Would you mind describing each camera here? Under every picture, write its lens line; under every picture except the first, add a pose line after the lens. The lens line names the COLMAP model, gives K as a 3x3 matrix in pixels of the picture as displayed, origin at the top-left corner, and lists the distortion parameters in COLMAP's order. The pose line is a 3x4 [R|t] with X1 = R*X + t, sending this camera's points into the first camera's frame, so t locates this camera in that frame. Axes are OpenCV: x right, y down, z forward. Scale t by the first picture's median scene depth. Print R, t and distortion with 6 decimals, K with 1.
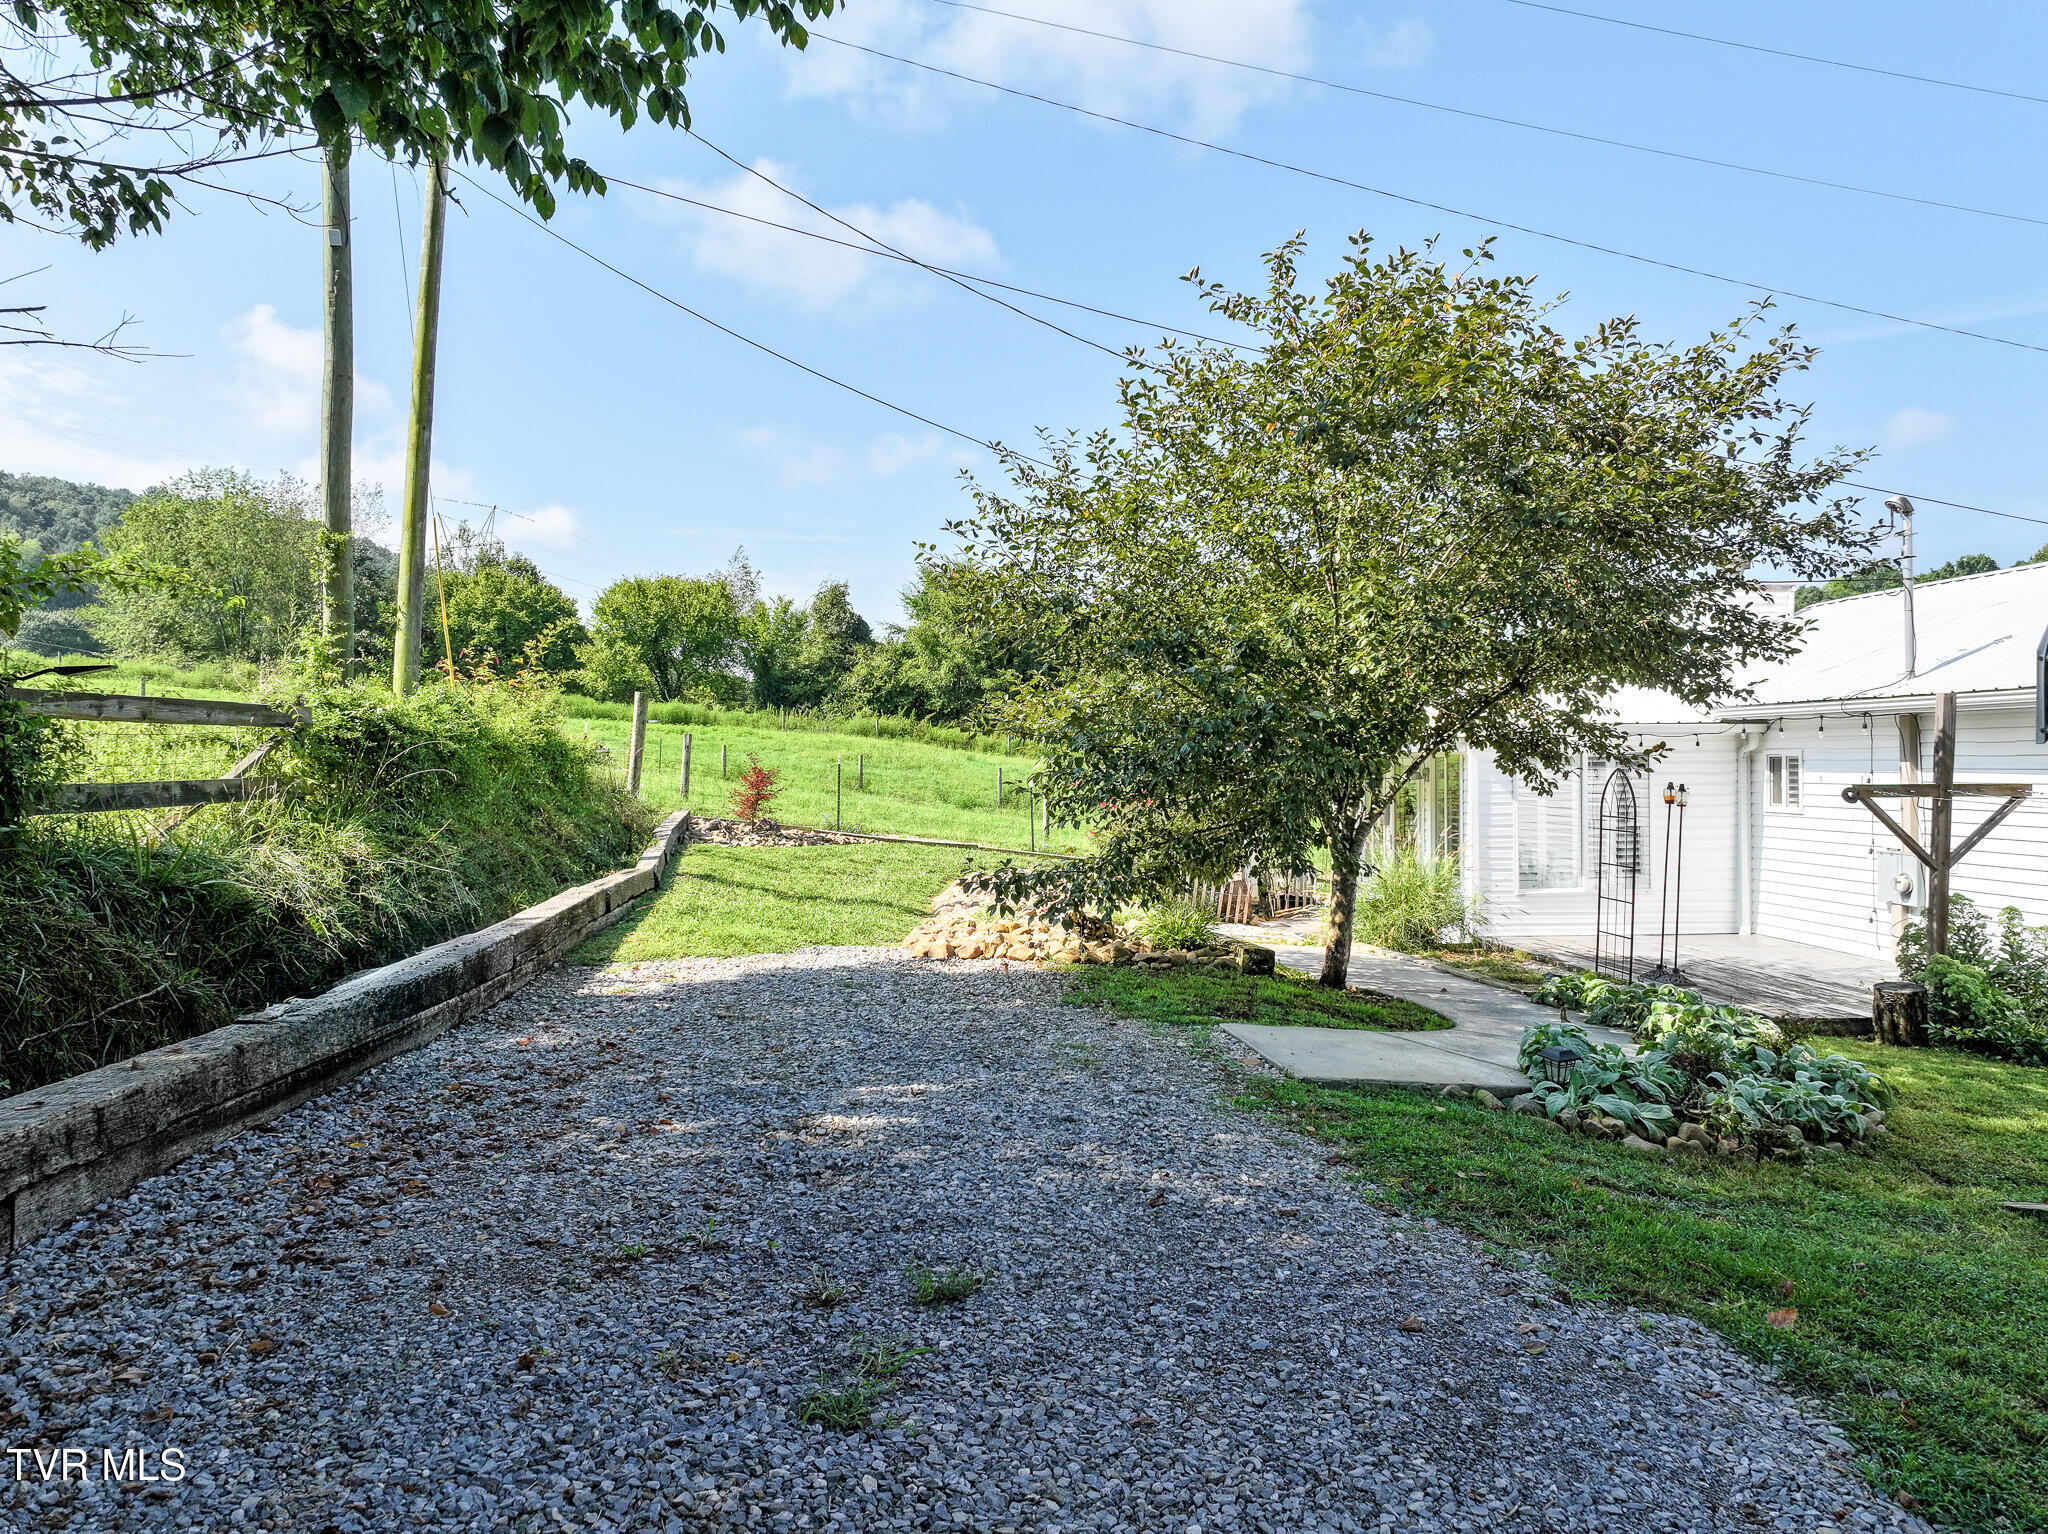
lens RADIAL K [[1434.0, 0, 1032.1], [0, 1434.0, 766.6], [0, 0, 1]] dist [-0.008212, 0.026839]
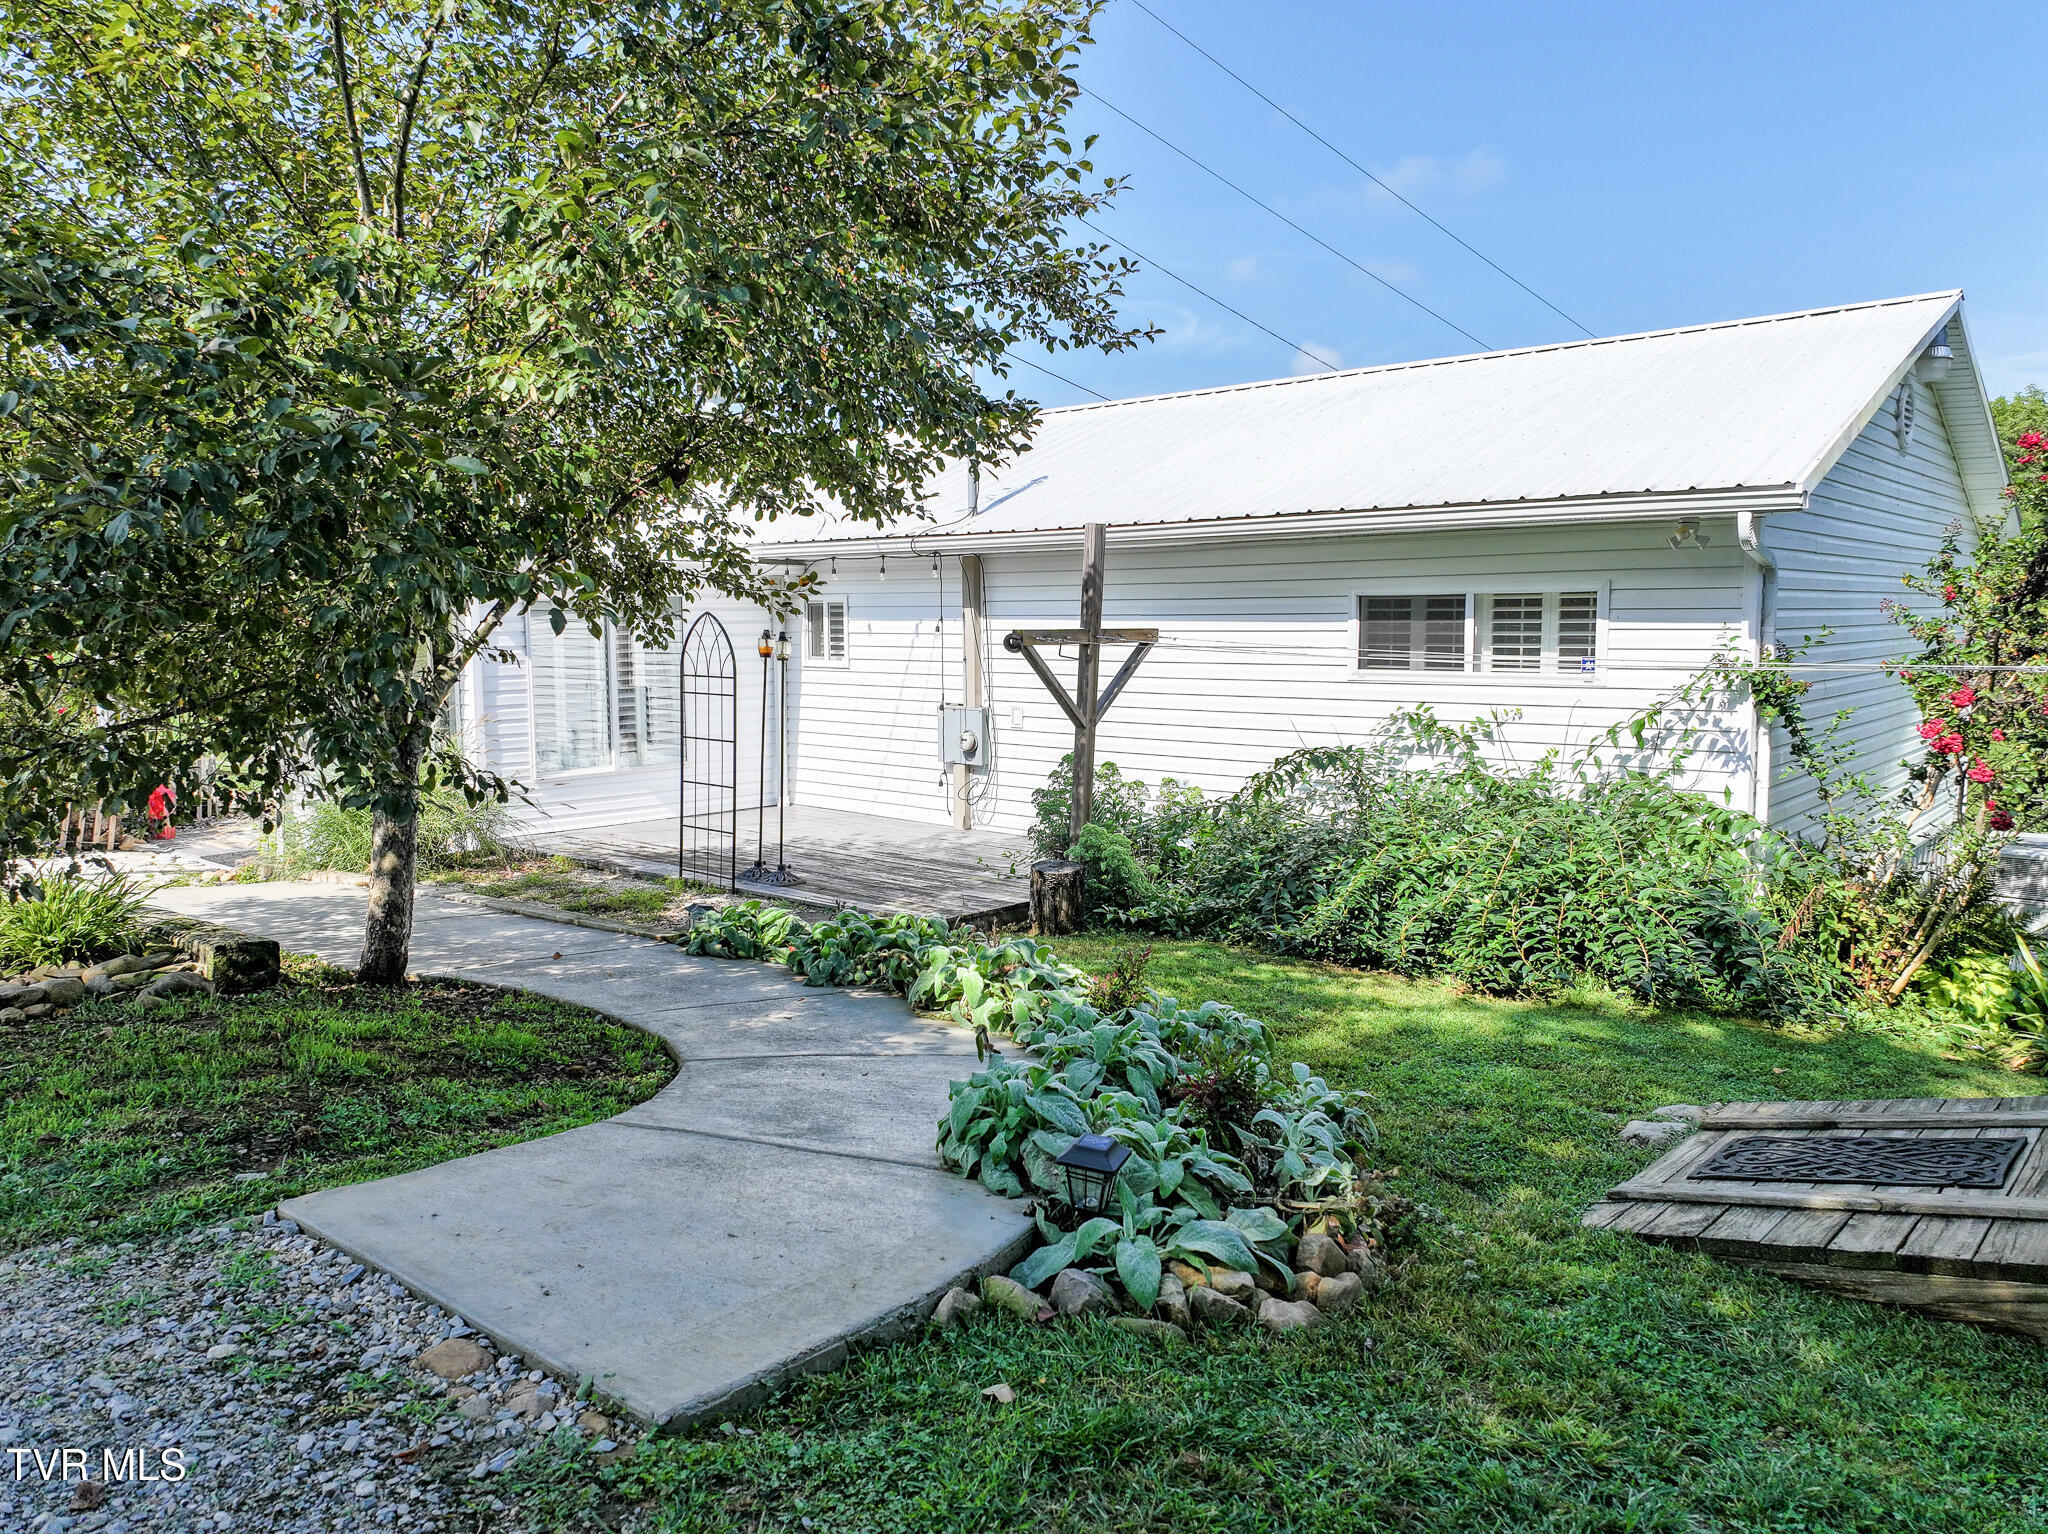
lens RADIAL K [[1432.5, 0, 1026.5], [0, 1432.5, 755.1], [0, 0, 1]] dist [-0.006080, 0.020386]
pose [[0.729265, -0.061266, 0.681483, 0.011642], [0.000404, 0.996022, 0.089111, 0.011065], [-0.684231, -0.064710, 0.726389, 0.391709]]
